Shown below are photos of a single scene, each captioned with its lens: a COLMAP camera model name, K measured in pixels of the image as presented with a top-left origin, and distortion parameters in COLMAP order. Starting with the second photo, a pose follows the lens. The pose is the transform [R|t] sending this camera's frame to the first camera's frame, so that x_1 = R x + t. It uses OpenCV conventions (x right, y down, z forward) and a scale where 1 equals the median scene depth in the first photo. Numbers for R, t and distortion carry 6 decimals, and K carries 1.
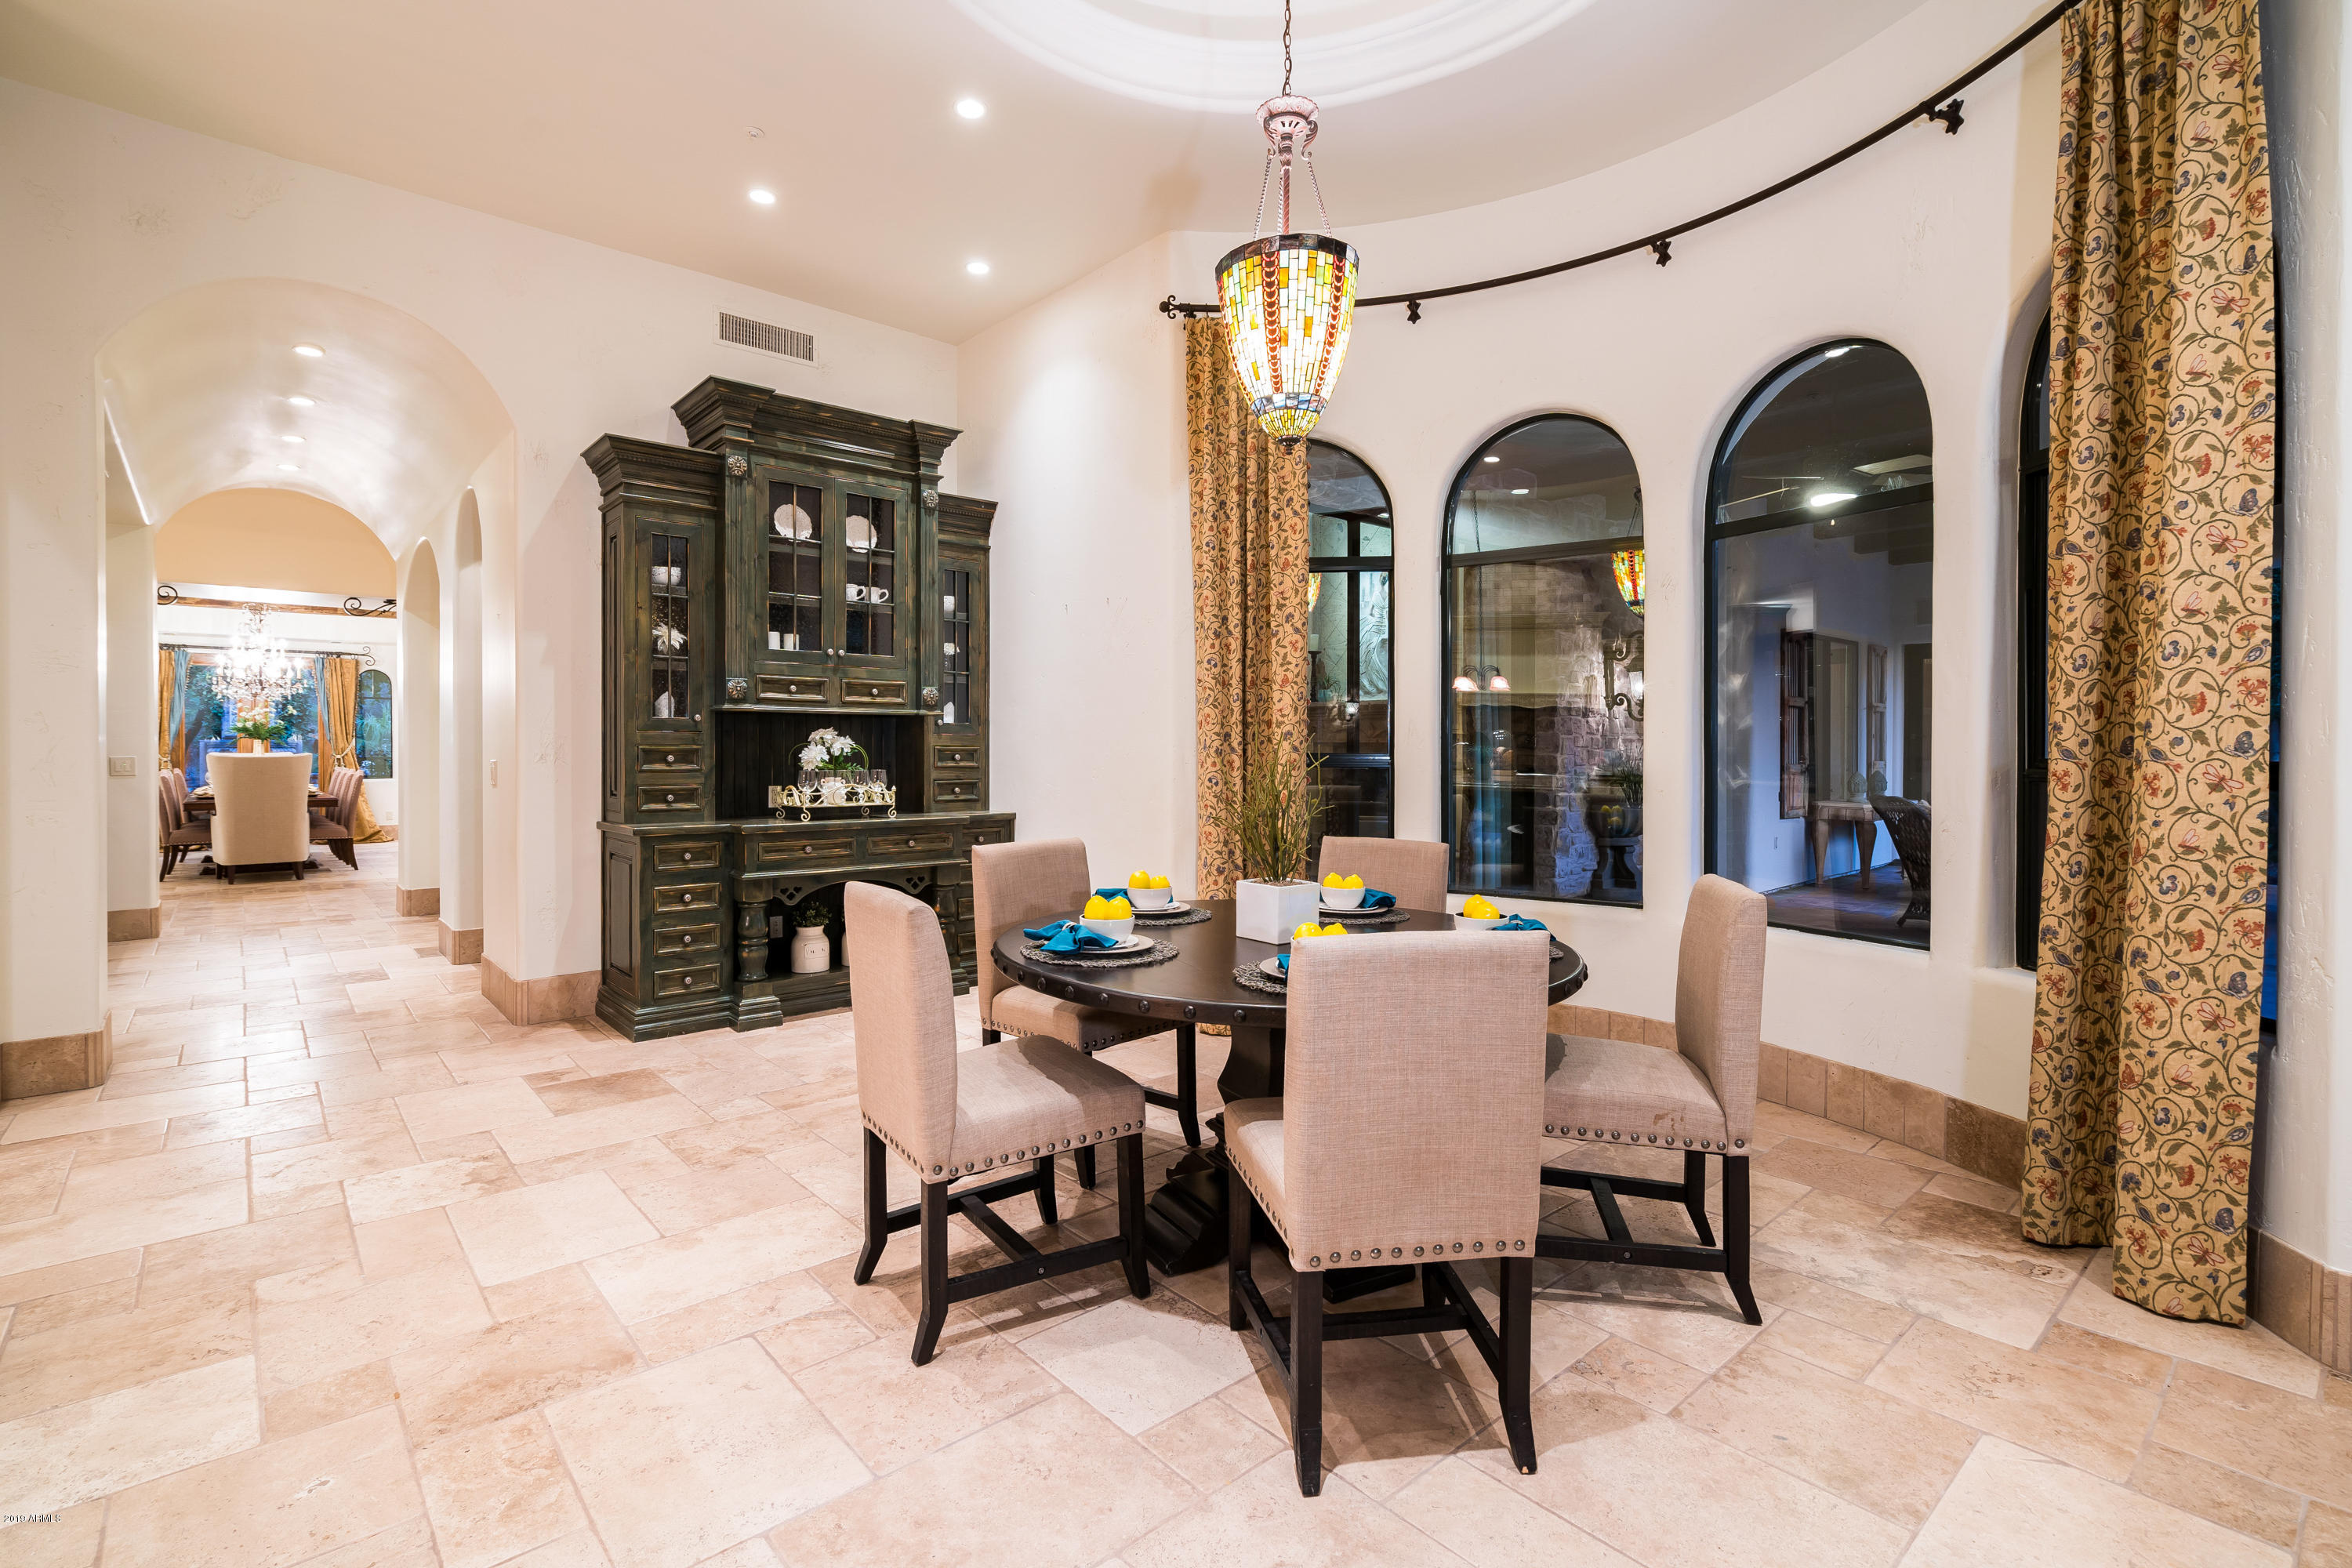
lens RADIAL K [[1075.9, 0, 1171.3], [0, 1075.9, 762.6], [0, 0, 1]] dist [-0.003190, 0.000019]
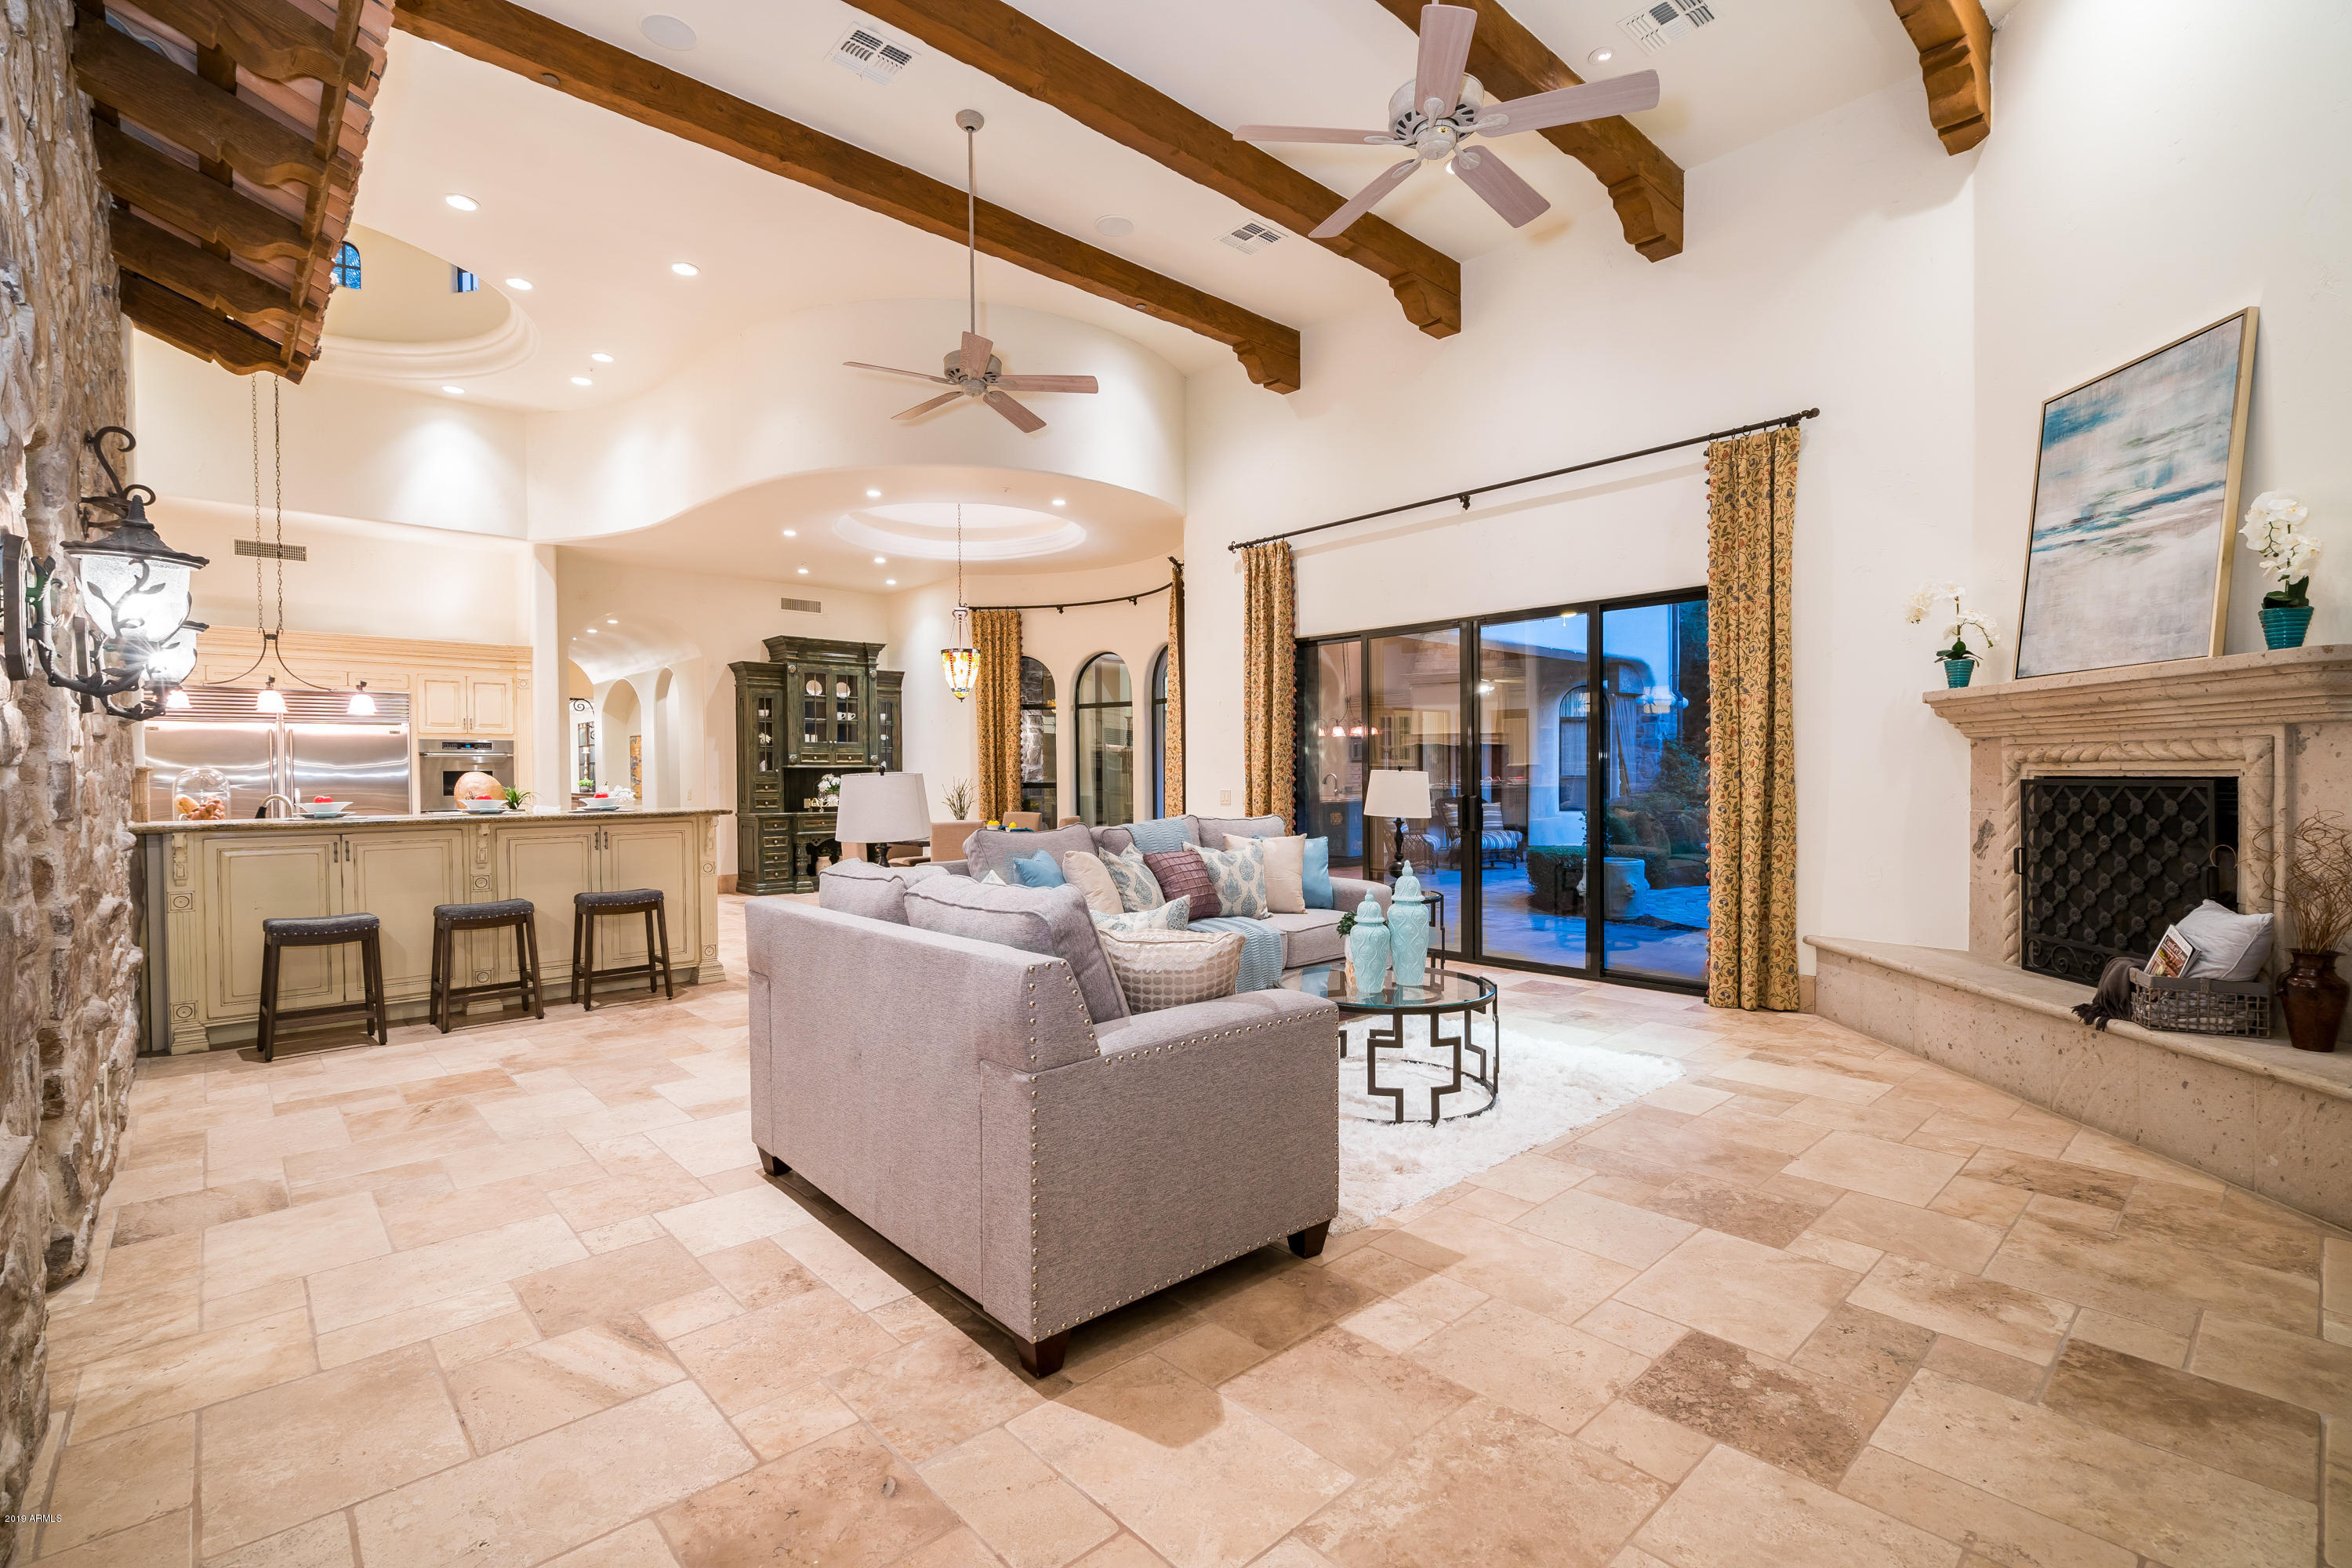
lens RADIAL K [[1075.9, 0, 1196.0], [0, 1075.9, 798.5], [0, 0, 1]] dist [-0.003190, 0.000019]
pose [[0.999616, -0.009420, 0.026050, 0.446449], [0.009139, 0.999899, 0.010897, 0.003902], [-0.026150, -0.010655, 0.999601, -1.460968]]
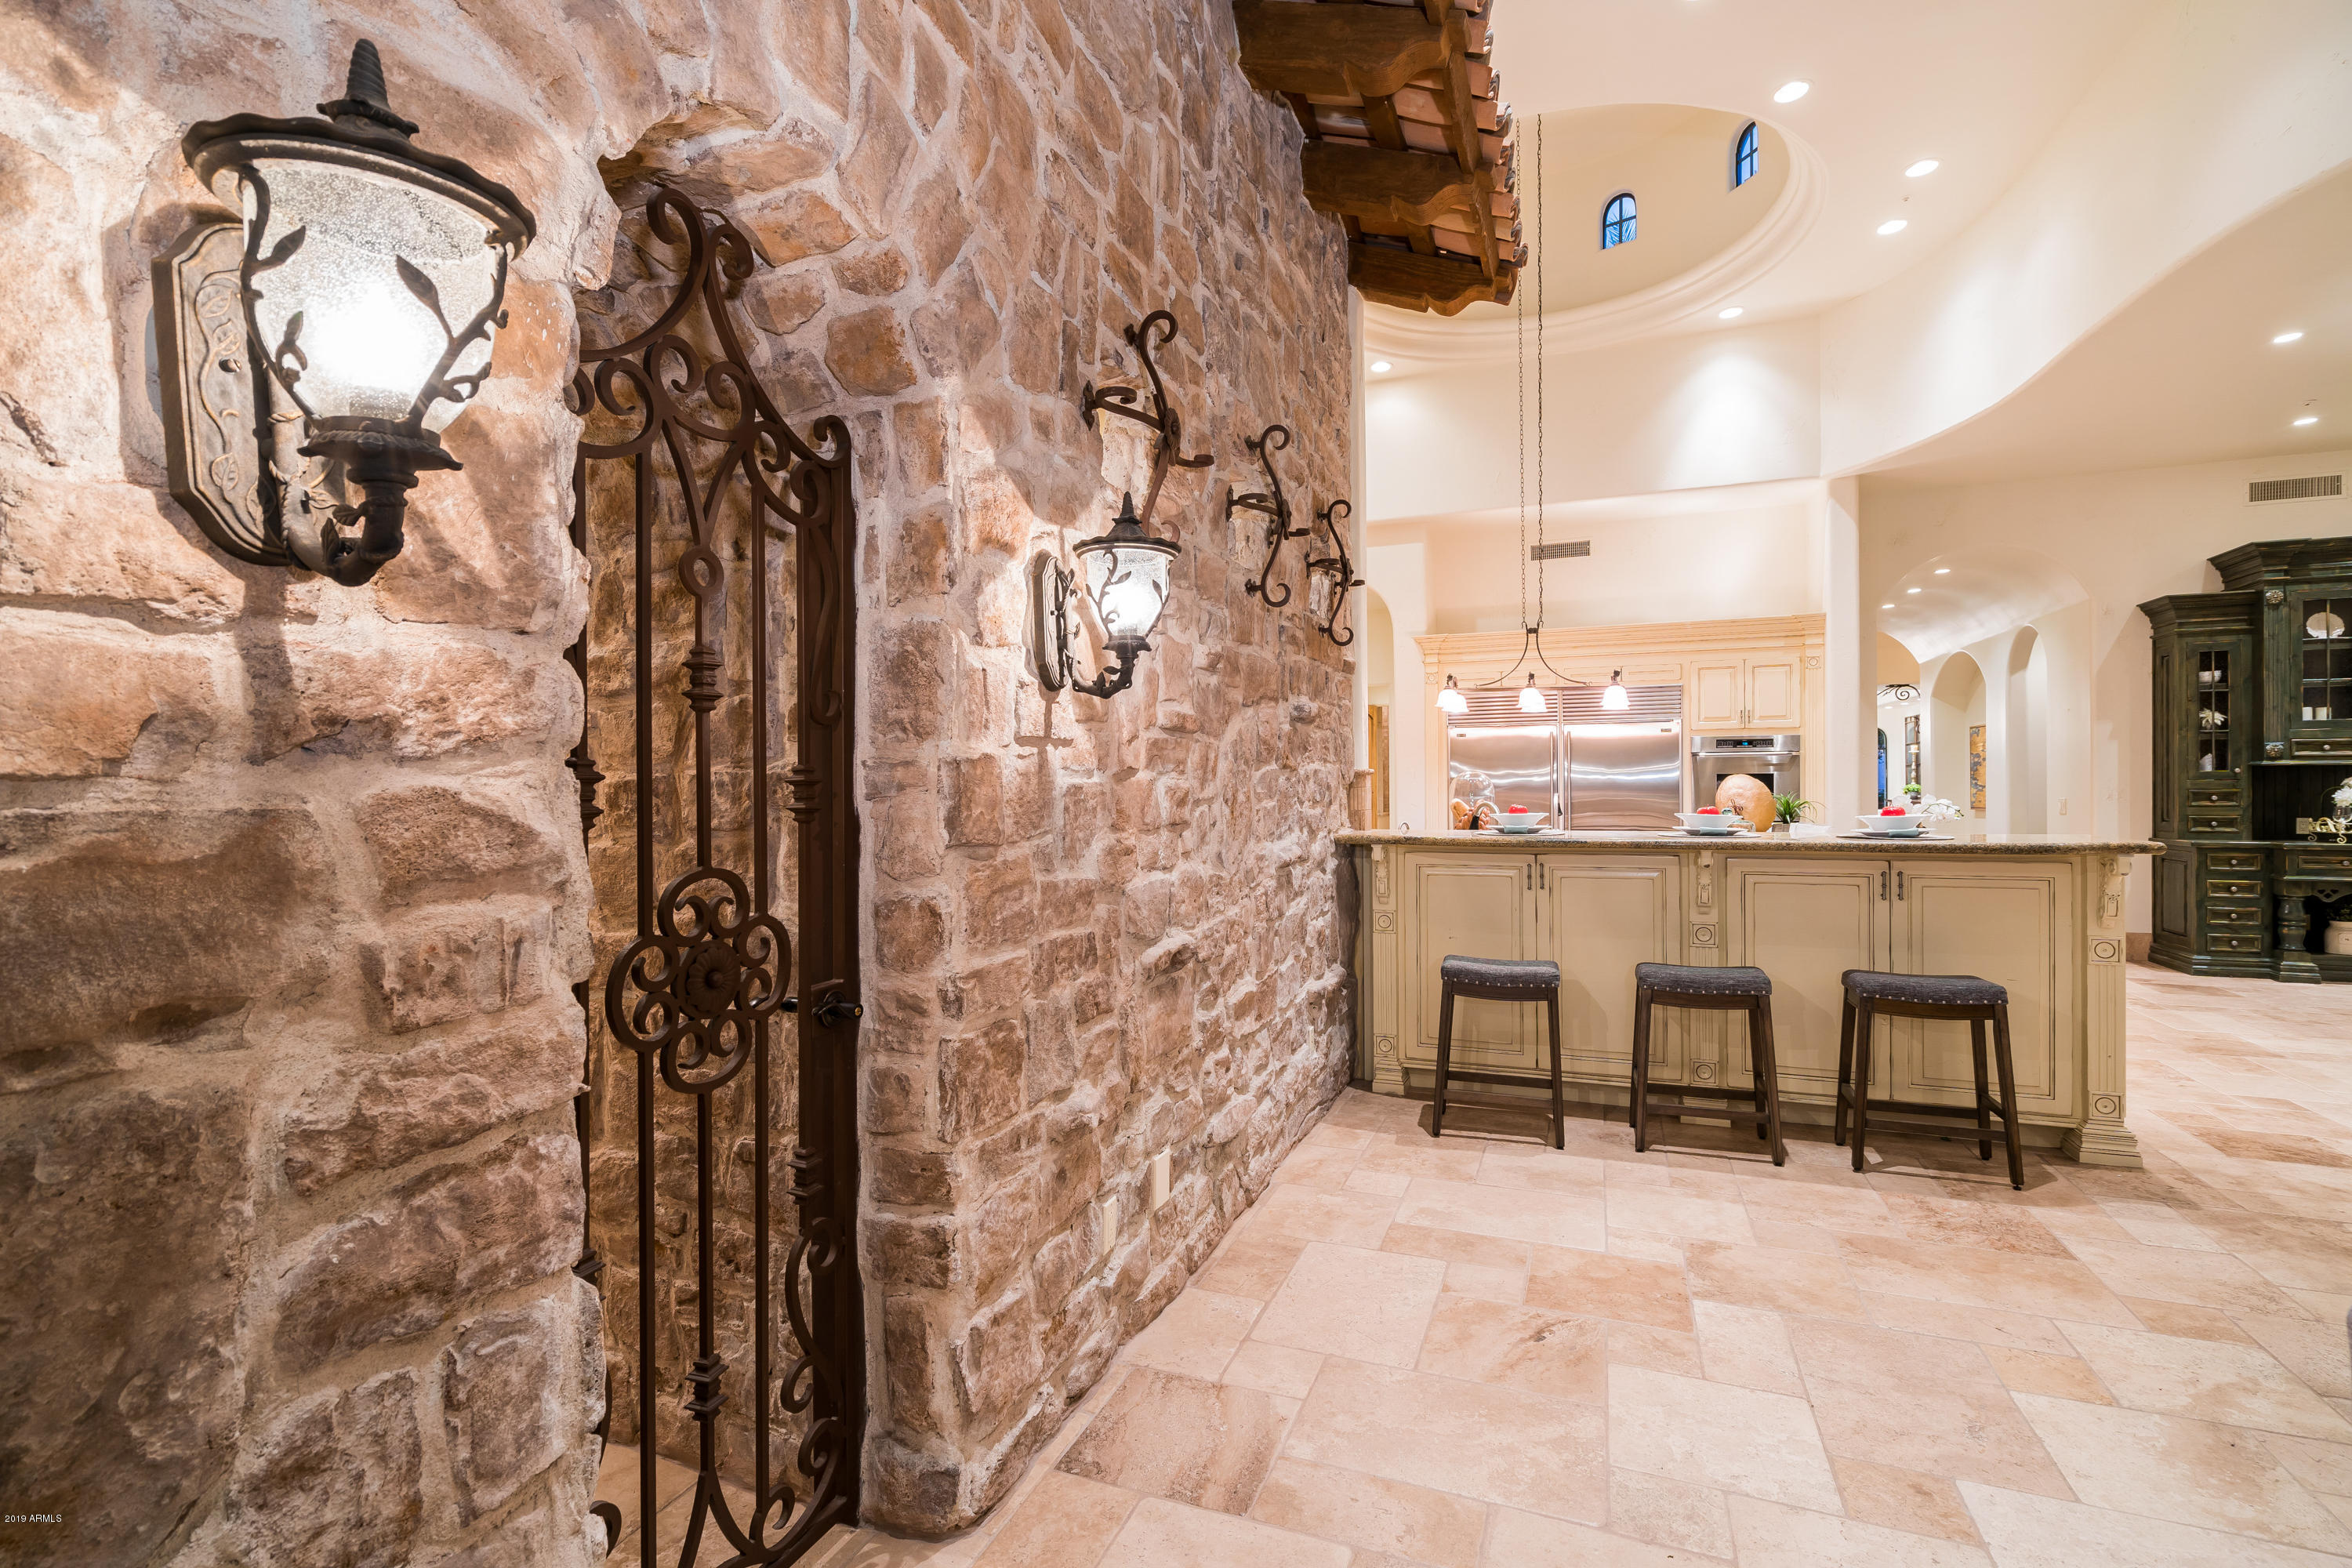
lens RADIAL K [[1075.9, 0, 1138.0], [0, 1075.9, 789.3], [0, 0, 1]] dist [-0.003190, 0.000019]
pose [[0.432266, -0.001996, -0.901744, 0.232273], [-0.004268, 0.999982, -0.004259, -0.002998], [0.901736, 0.005690, 0.432250, -0.982881]]
